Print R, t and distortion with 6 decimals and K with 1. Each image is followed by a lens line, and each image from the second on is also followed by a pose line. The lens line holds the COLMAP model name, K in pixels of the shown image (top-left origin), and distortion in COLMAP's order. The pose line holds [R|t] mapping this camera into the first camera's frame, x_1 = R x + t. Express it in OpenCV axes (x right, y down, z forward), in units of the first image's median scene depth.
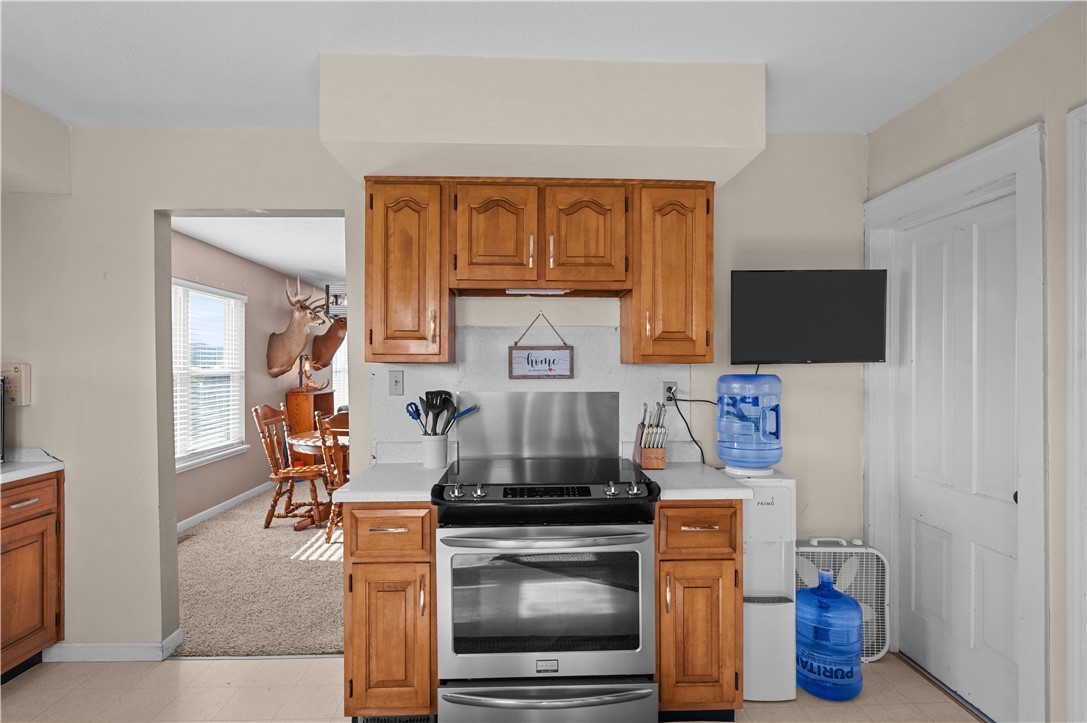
lens RADIAL K [[566.6, 0, 541.4], [0, 566.6, 365.1], [0, 0, 1]] dist [-0.000373, -0.000016]
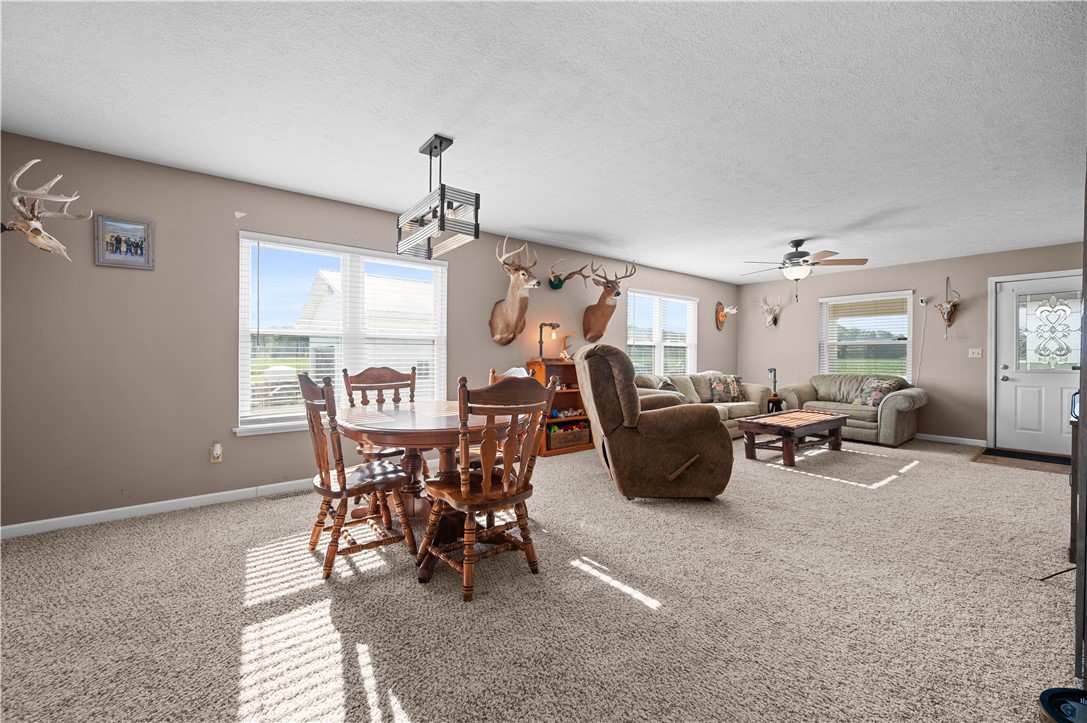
lens RADIAL K [[428.6, 0, 543.7], [0, 428.6, 357.8], [0, 0, 1]] dist [0.002604, 0.000199]
pose [[0.591649, 0.005011, -0.806180, 0.173508], [-0.000935, 0.999984, 0.005529, 0.039980], [0.806195, -0.002517, 0.591645, 0.617265]]
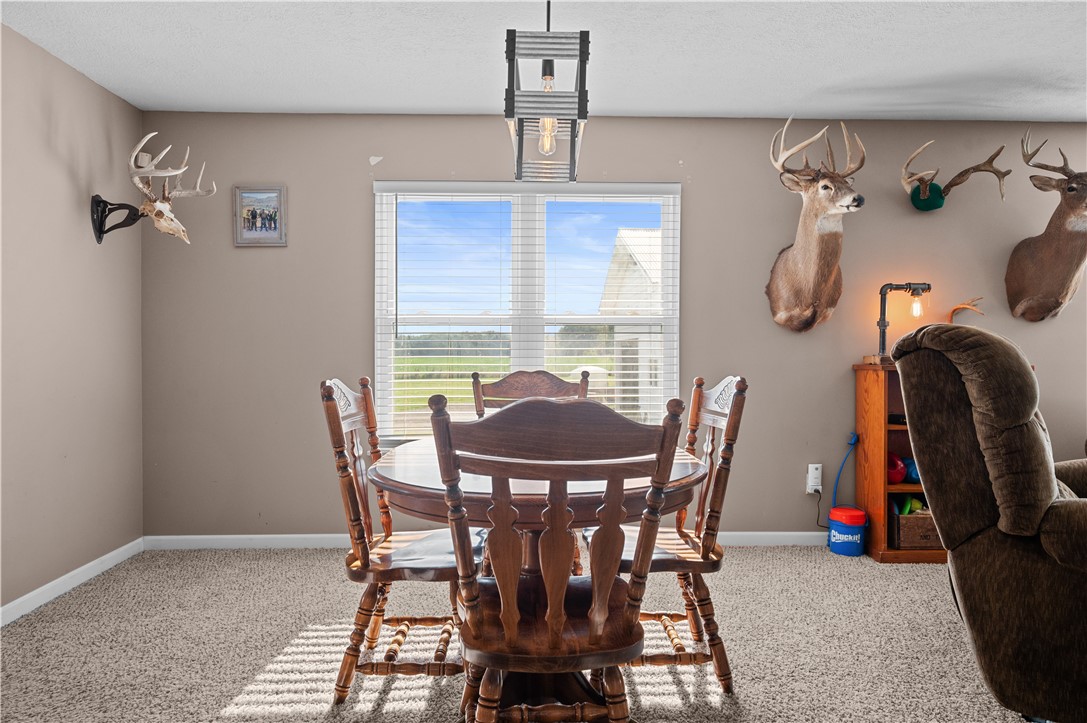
lens RADIAL K [[670.6, 0, 546.0], [0, 670.6, 359.7], [0, 0, 1]] dist [0.003868, 0.000521]
pose [[-0.001795, 0.011880, -0.999928, 0.134050], [0.001706, 0.999928, 0.011877, 0.040177], [0.999997, -0.001685, -0.001815, 0.779123]]
